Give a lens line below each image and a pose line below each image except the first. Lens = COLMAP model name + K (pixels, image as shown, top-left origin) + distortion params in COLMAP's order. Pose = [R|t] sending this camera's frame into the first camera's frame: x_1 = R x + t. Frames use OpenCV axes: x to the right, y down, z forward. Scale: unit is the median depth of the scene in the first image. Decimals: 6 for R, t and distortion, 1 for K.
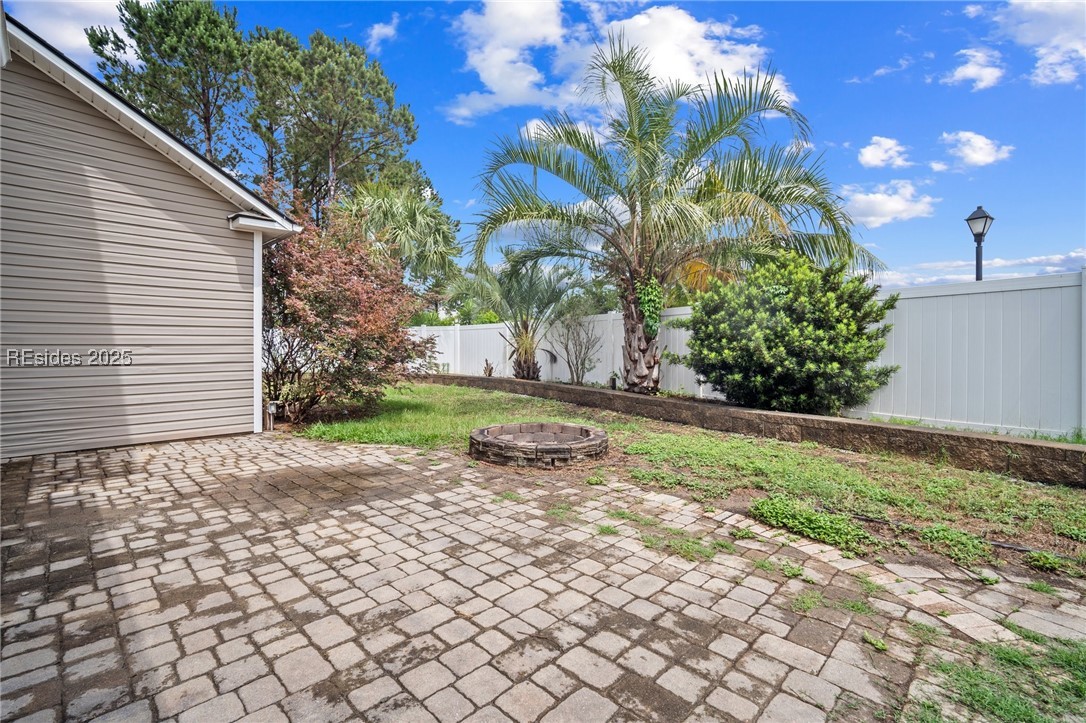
lens RADIAL K [[491.5, 0, 547.9], [0, 491.5, 353.2], [0, 0, 1]] dist [0.000025, 0.000226]
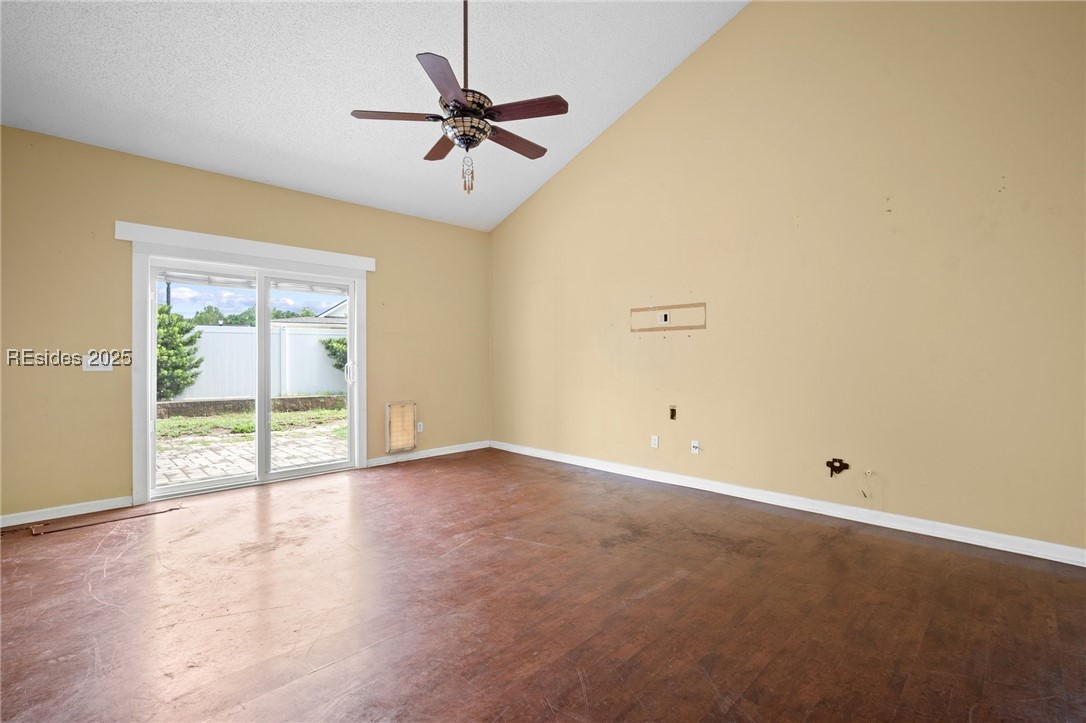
lens RADIAL K [[491.5, 0, 547.9], [0, 491.5, 353.2], [0, 0, 1]] dist [0.000025, 0.000226]
pose [[0.048710, 0.003597, 0.998806, -0.896915], [0.008923, 0.999952, -0.004037, -0.015861], [-0.998773, 0.009109, 0.048675, -0.298795]]
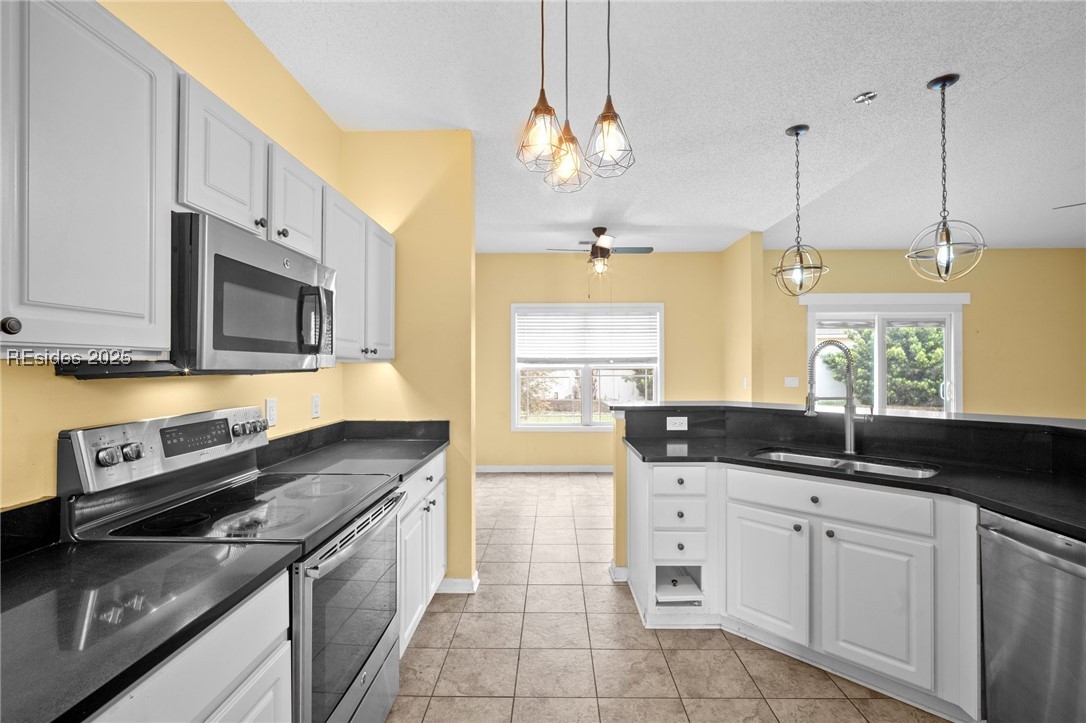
lens RADIAL K [[483.1, 0, 544.8], [0, 483.1, 358.2], [0, 0, 1]] dist [-0.016171, 0.004463]
pose [[0.757249, 0.002237, 0.653122, -1.287381], [0.010797, 0.999815, -0.015942, -0.045643], [-0.653037, 0.019124, 0.757085, -0.145747]]
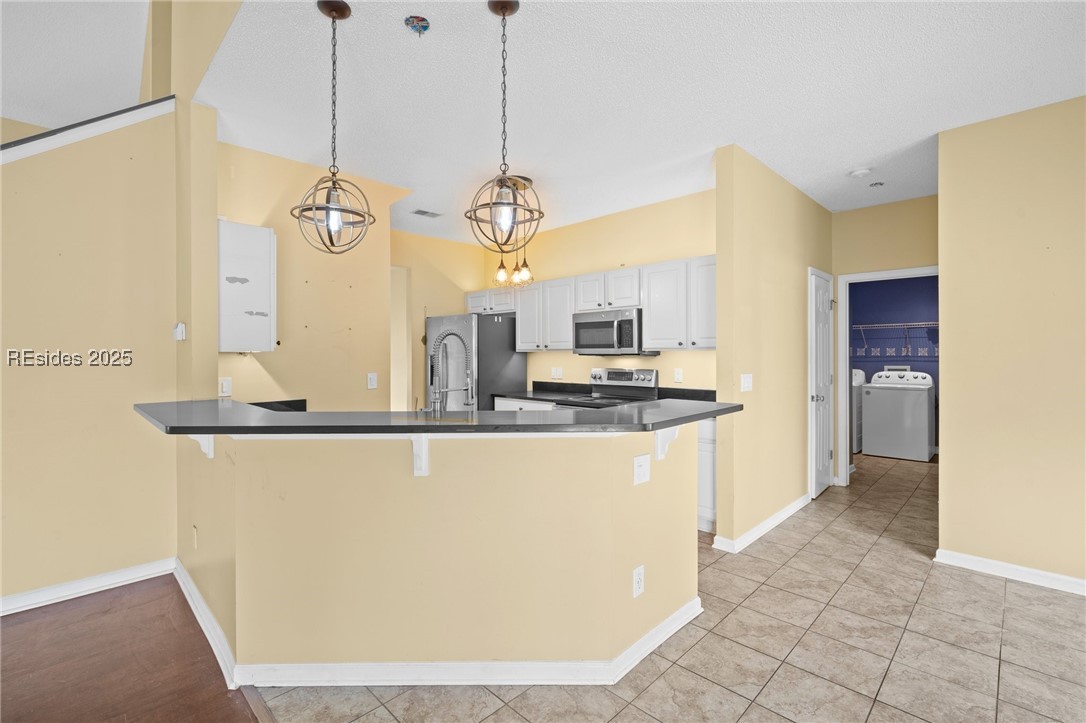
lens RADIAL K [[484.7, 0, 544.9], [0, 484.7, 354.4], [0, 0, 1]] dist [-0.010309, 0.001272]
pose [[-0.045290, -0.000731, -0.998974, -0.576409], [-0.002145, 0.999997, -0.000635, -0.044435], [0.998972, 0.002114, -0.045291, 0.059919]]
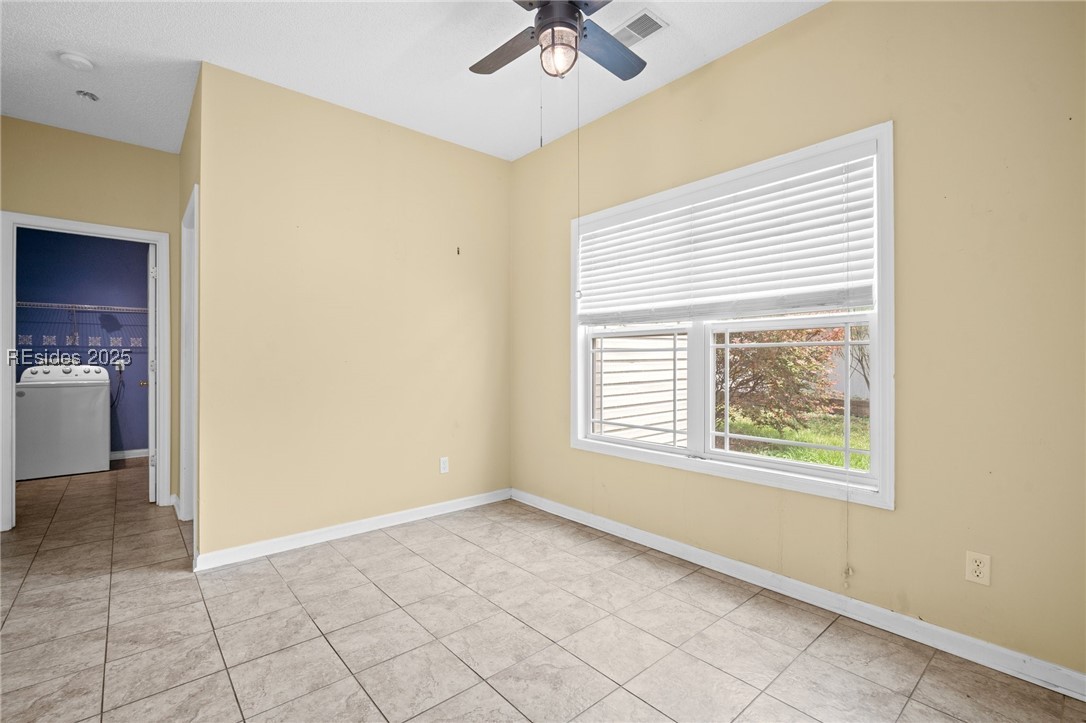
lens RADIAL K [[483.1, 0, 544.8], [0, 483.1, 358.2], [0, 0, 1]] dist [-0.016171, 0.004463]
pose [[0.993330, -0.005501, -0.115173, -0.729313], [0.004360, 0.999939, -0.010156, -0.013068], [0.115222, 0.009586, 0.993294, 0.064547]]
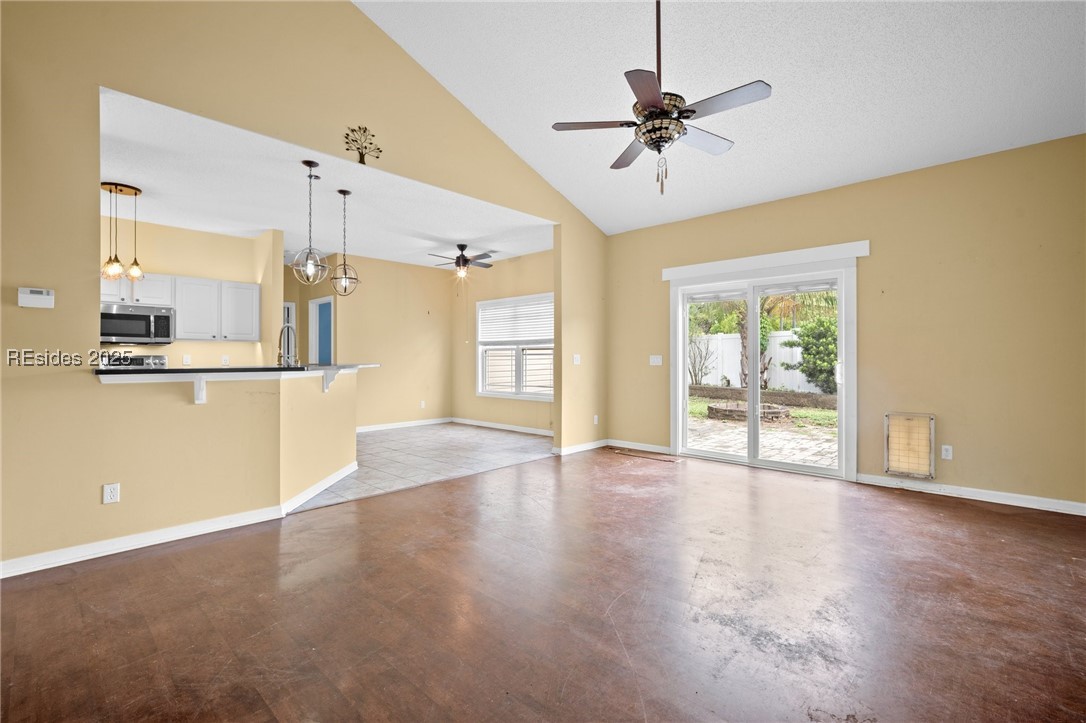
lens RADIAL K [[483.1, 0, 544.8], [0, 483.1, 358.2], [0, 0, 1]] dist [-0.016171, 0.004463]
pose [[0.999704, -0.006013, -0.023566, -0.561207], [0.005857, 0.999960, -0.006701, -0.010838], [0.023605, 0.006561, 0.999700, -0.636297]]
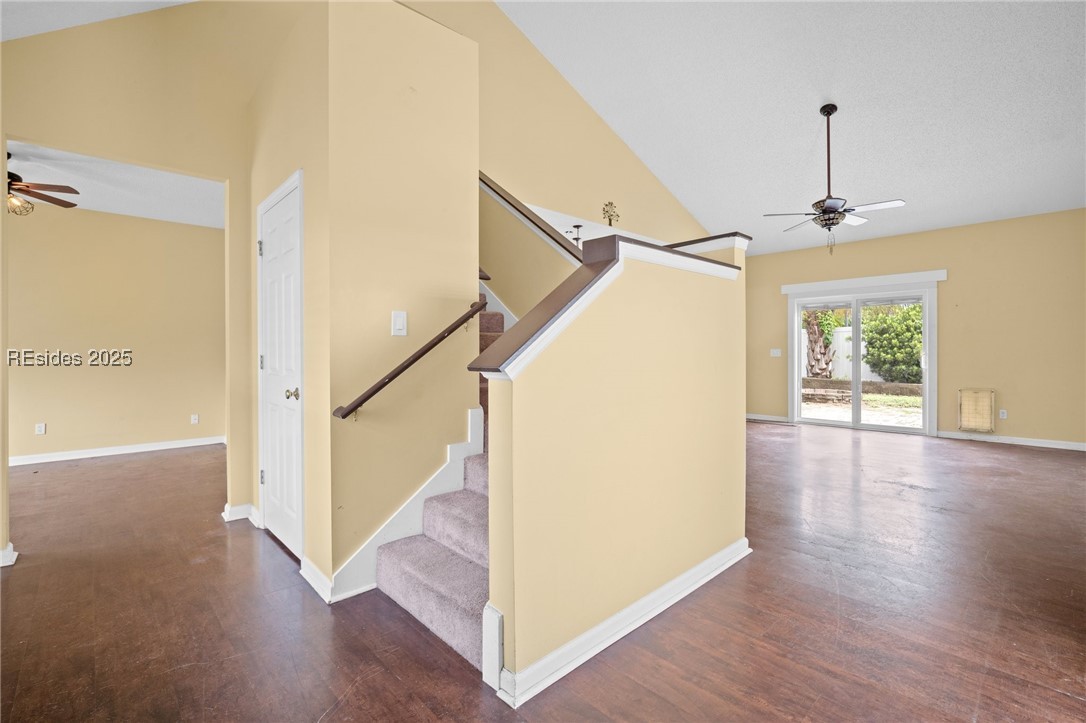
lens RADIAL K [[484.7, 0, 544.9], [0, 484.7, 354.4], [0, 0, 1]] dist [-0.010309, 0.001272]
pose [[0.996953, -0.006579, -0.077733, -0.842878], [0.006519, 0.999978, -0.001027, -0.010119], [0.077738, 0.000517, 0.996974, -0.971066]]
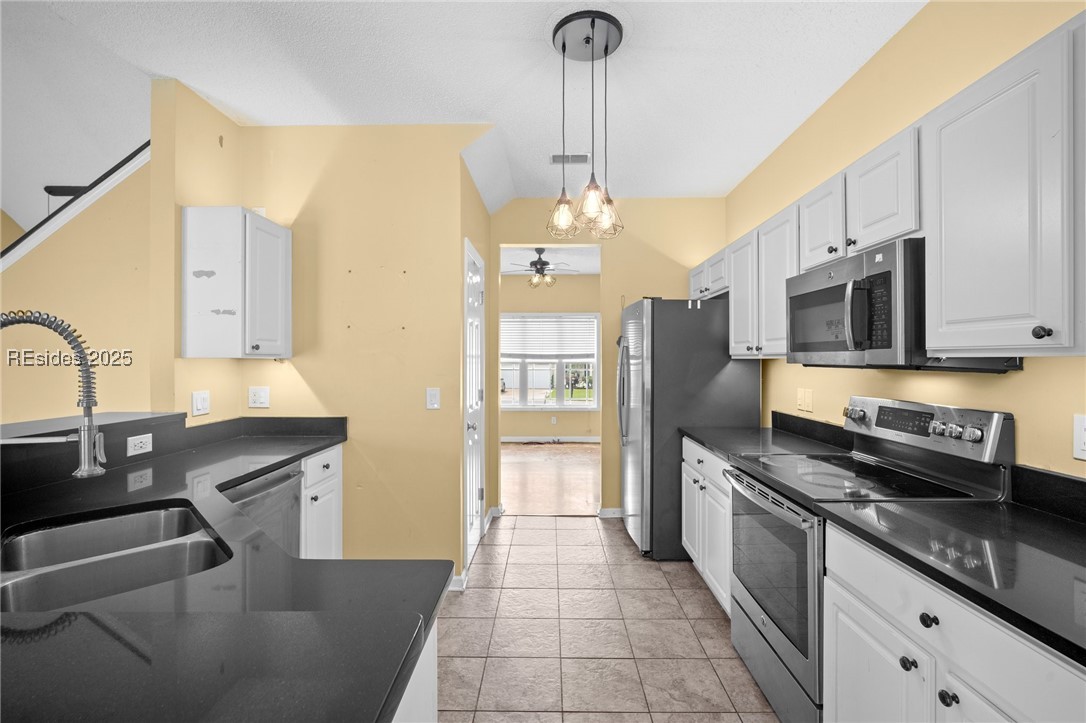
lens RADIAL K [[483.1, 0, 544.8], [0, 483.1, 358.2], [0, 0, 1]] dist [-0.016171, 0.004463]
pose [[-0.750197, -0.006163, -0.661185, -0.933998], [-0.007766, 0.999970, -0.000509, -0.048020], [0.661168, 0.004753, -0.750223, 0.205194]]
